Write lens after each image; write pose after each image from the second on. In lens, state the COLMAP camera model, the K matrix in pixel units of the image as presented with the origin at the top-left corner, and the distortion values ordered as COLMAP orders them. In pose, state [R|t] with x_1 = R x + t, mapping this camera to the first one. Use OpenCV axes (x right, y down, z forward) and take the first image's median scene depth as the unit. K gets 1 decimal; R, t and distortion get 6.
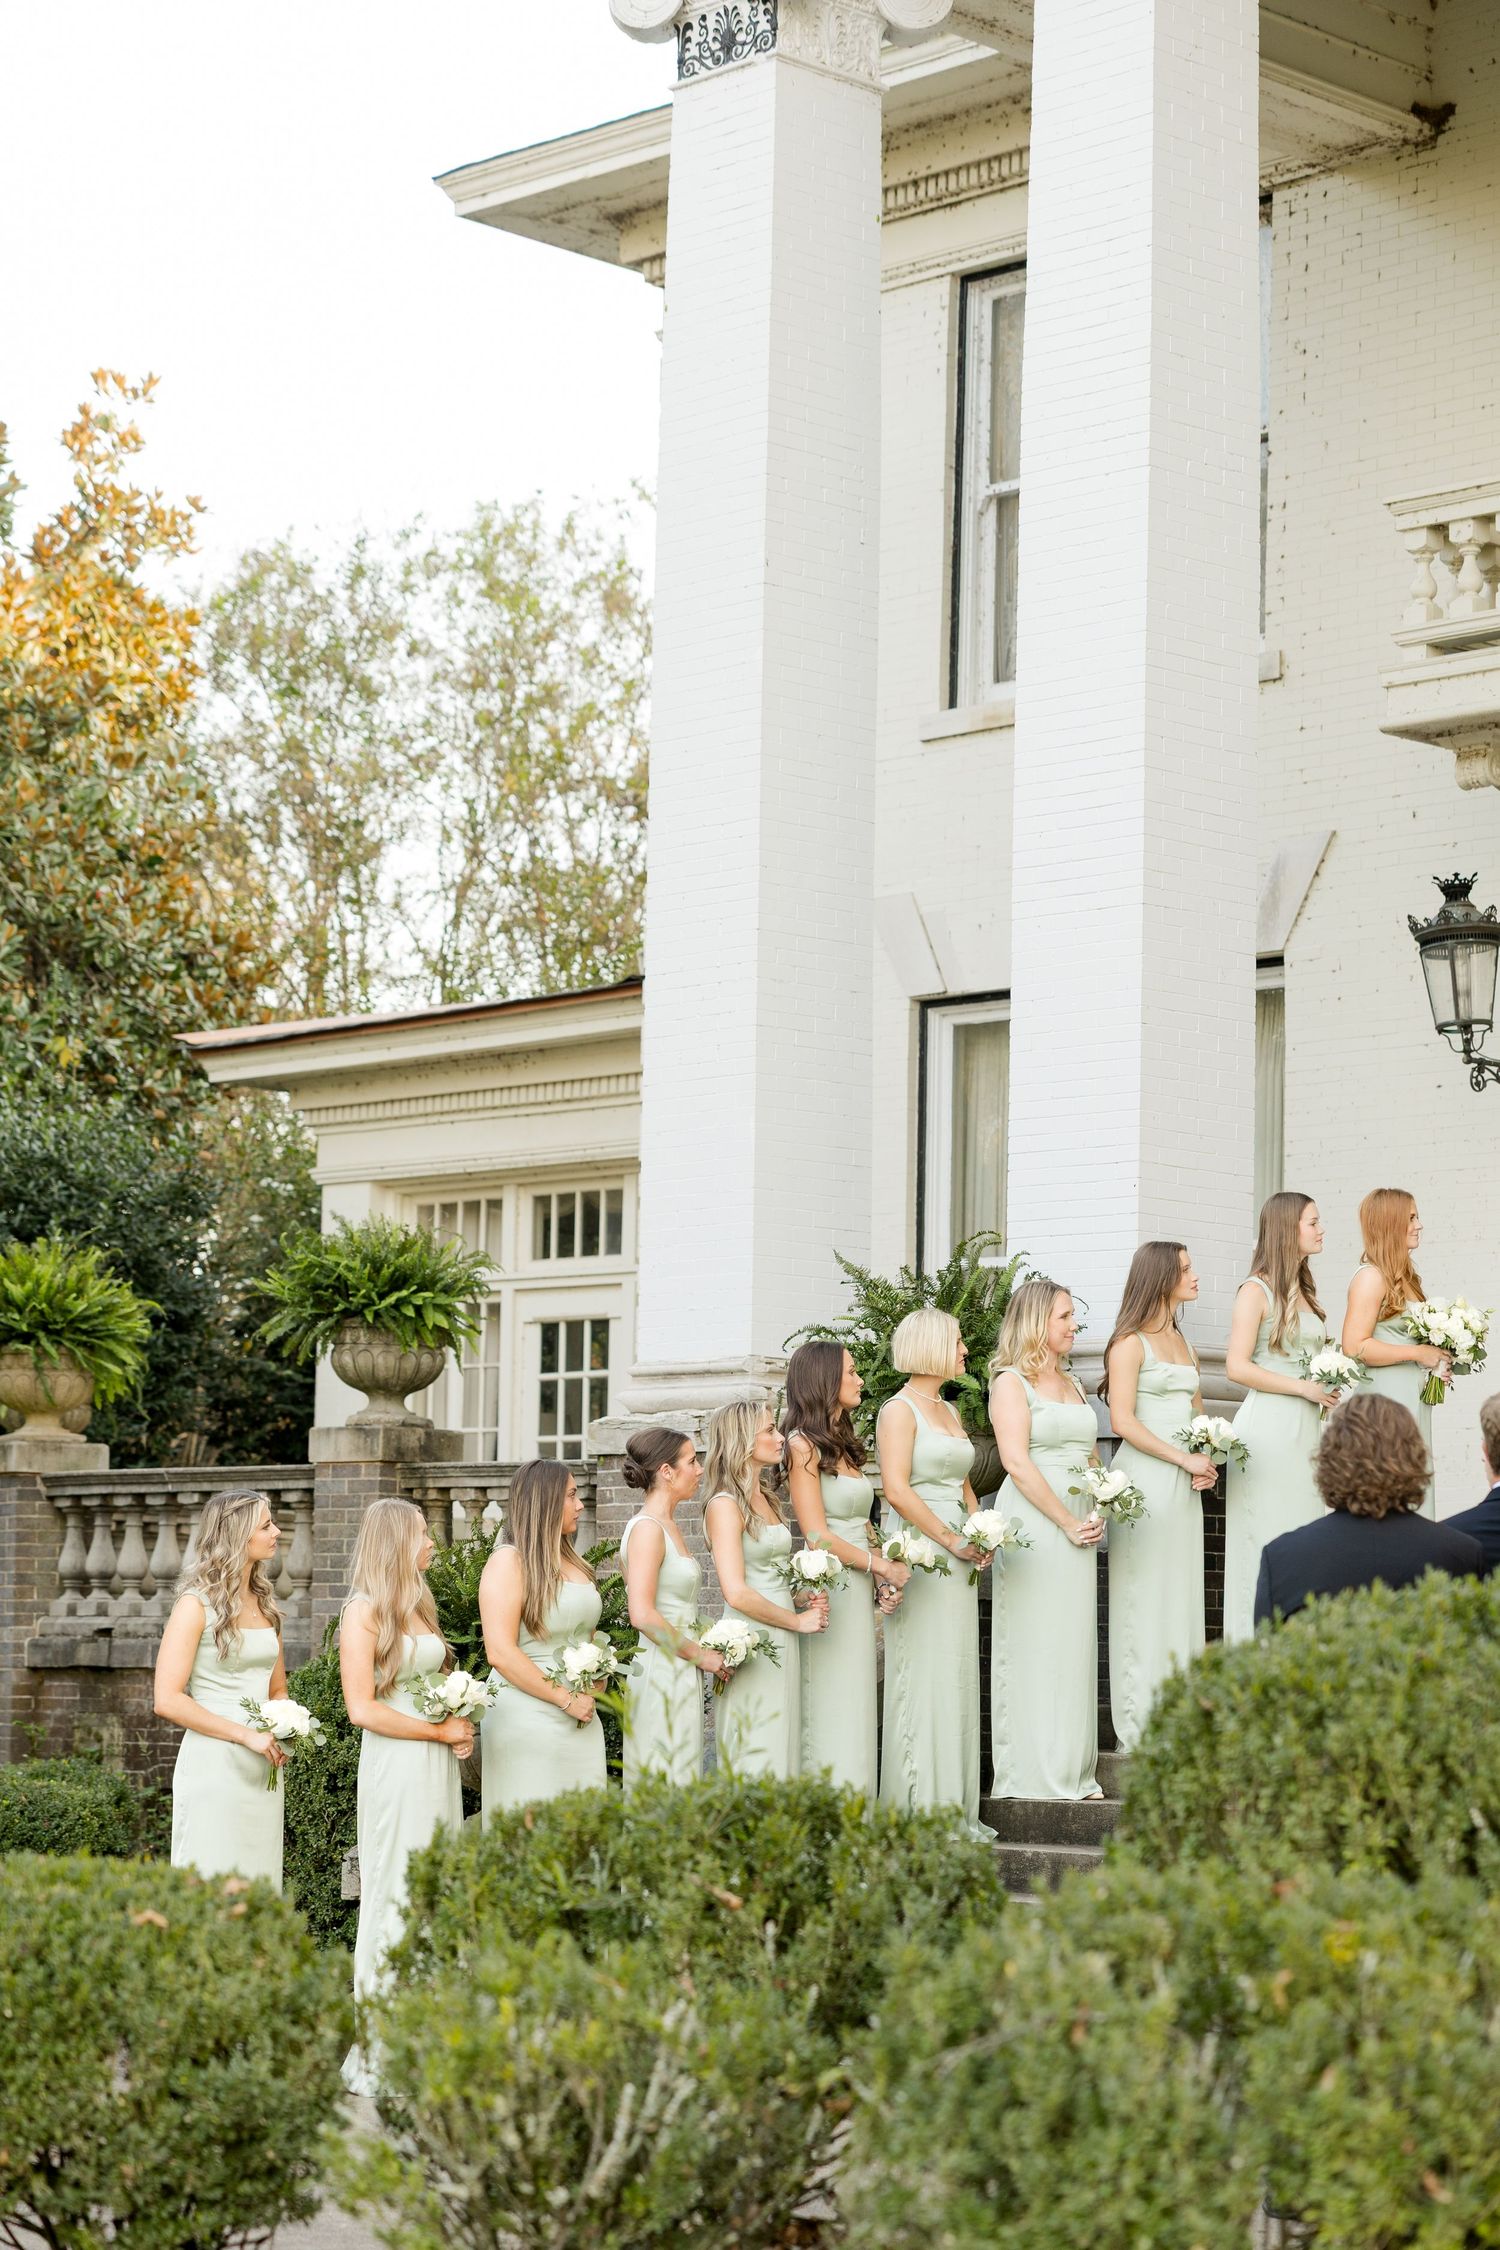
lens RADIAL K [[4816.8, 0, 749.9], [0, 4816.8, 1125.7], [0, 0, 1]] dist [-0.070429, 0.000000]
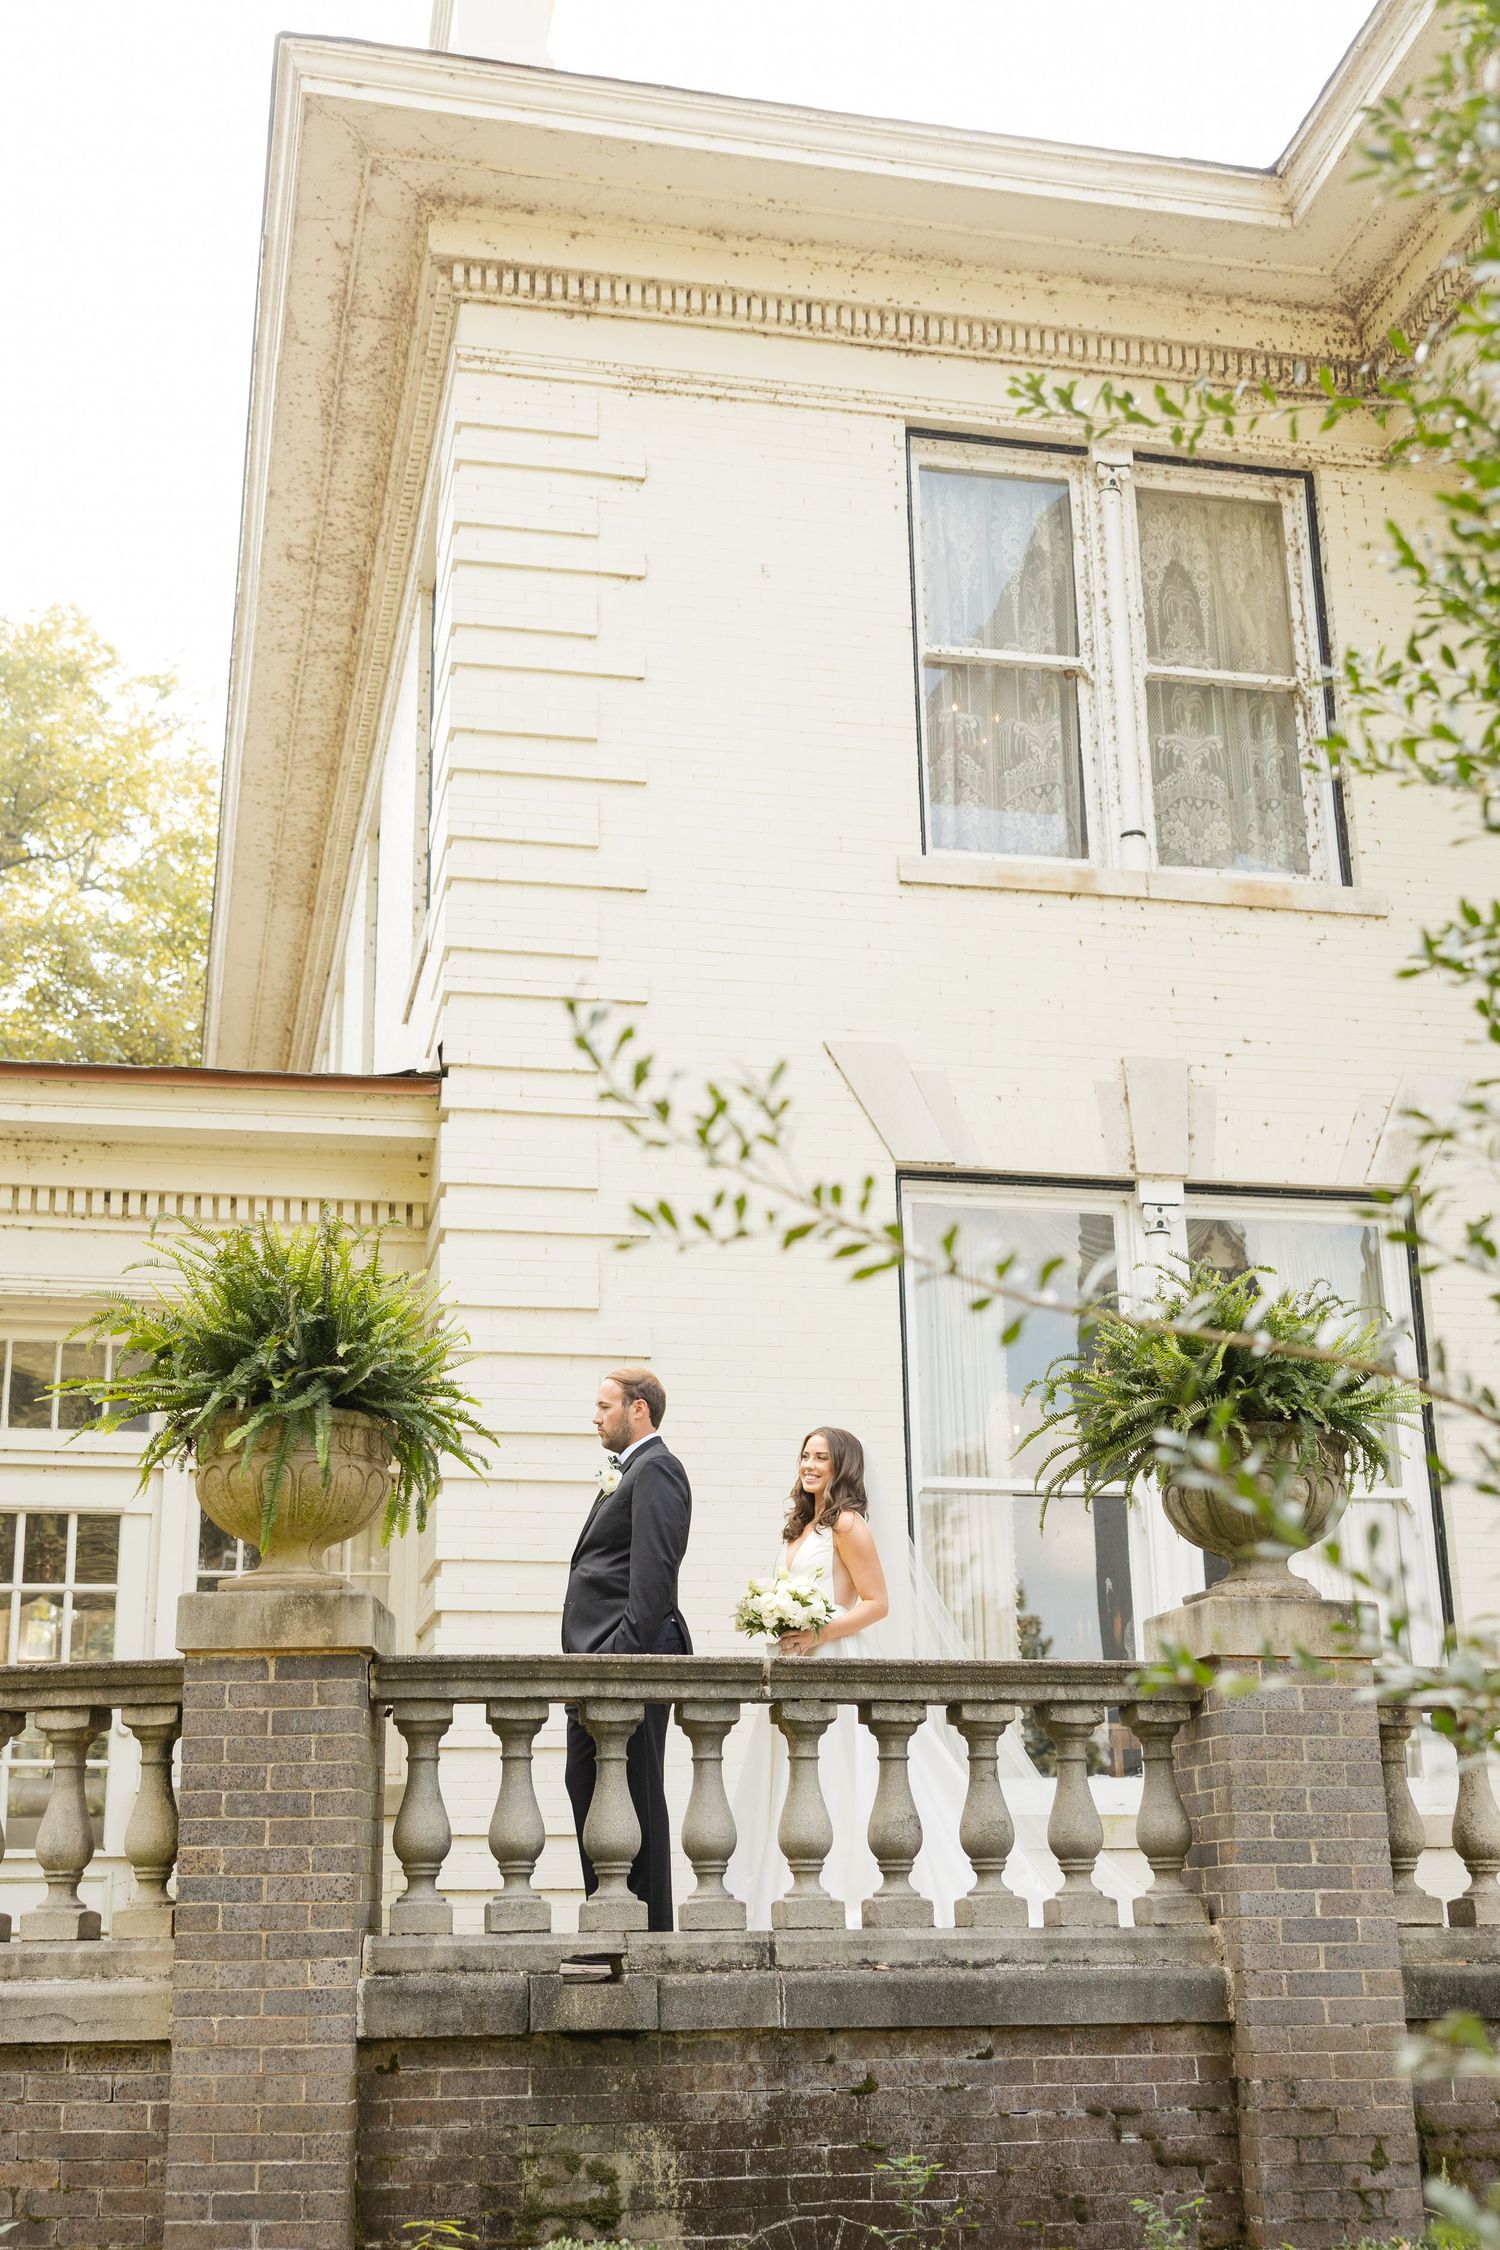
lens RADIAL K [[2596.9, 0, 752.6], [0, 2596.9, 1136.6], [0, 0, 1]] dist [-0.039734, 0.000000]
pose [[0.516535, 0.232547, 0.824083, -0.360641], [-0.067134, 0.970451, -0.231770, 0.077541], [-0.853630, 0.064393, 0.516884, 0.787675]]
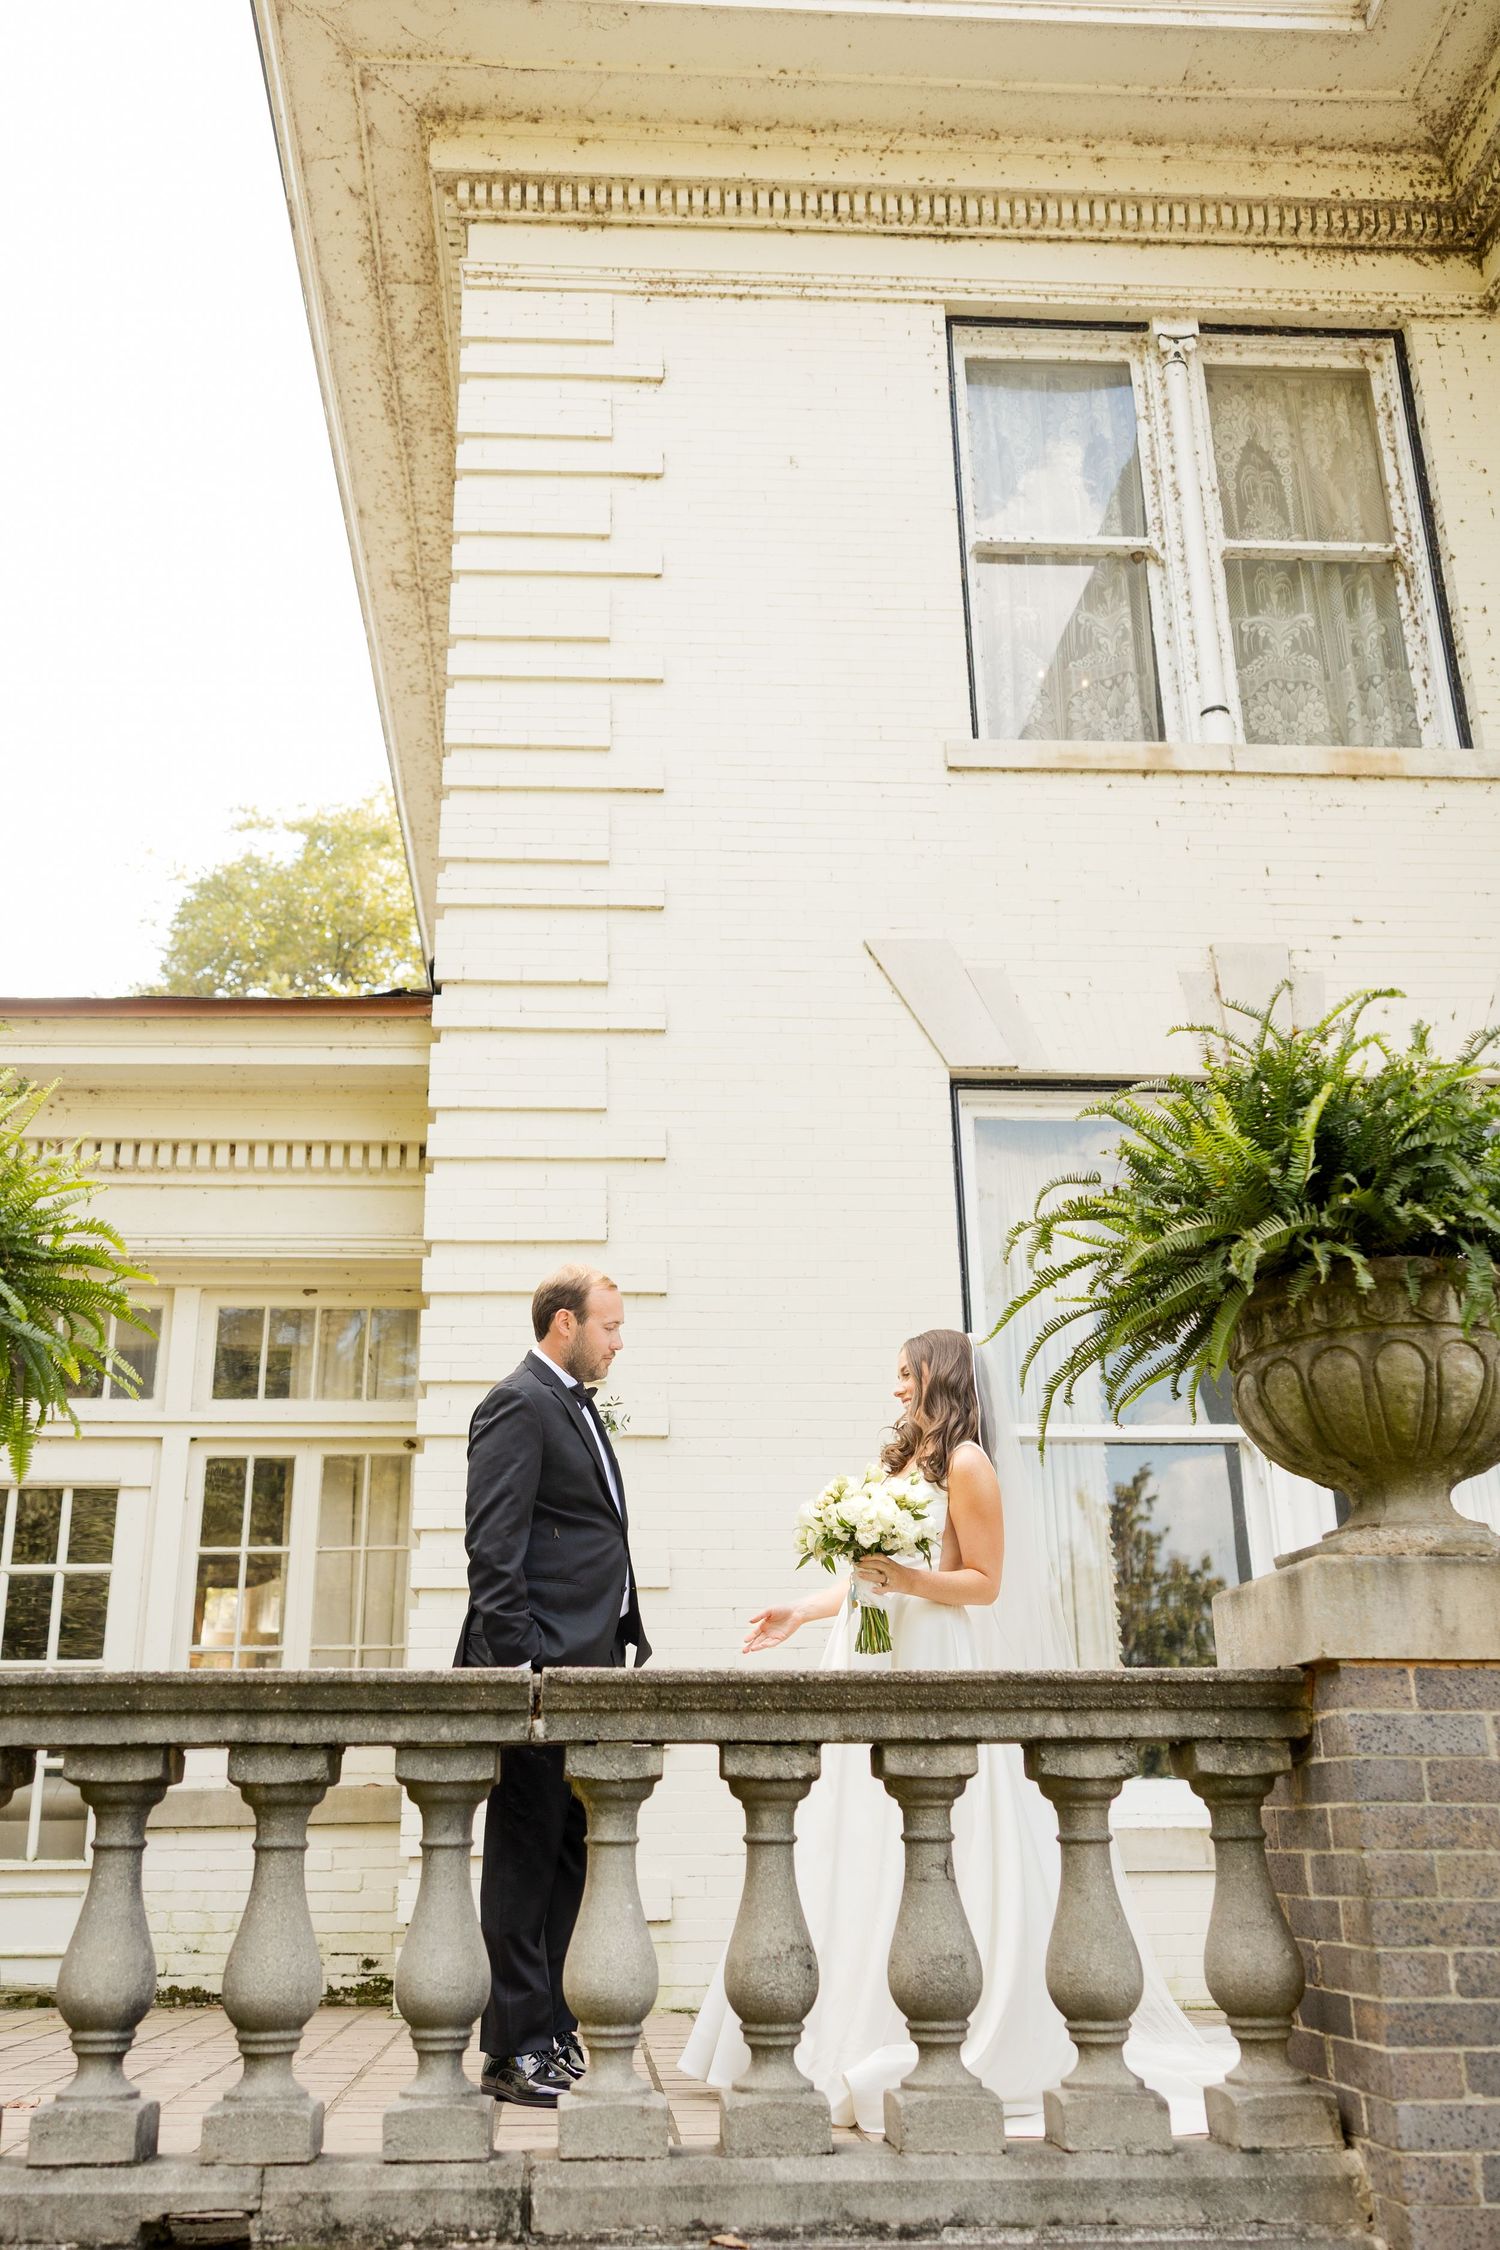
lens RADIAL K [[1852.7, 0, 706.3], [0, 1852.7, 1193.5], [0, 0, 1]] dist [-0.017722, 0.023459]
pose [[0.651765, 0.223632, 0.724700, -0.197739], [-0.061102, 0.967916, -0.243733, 0.065504], [-0.755955, 0.114576, 0.644518, 0.848321]]
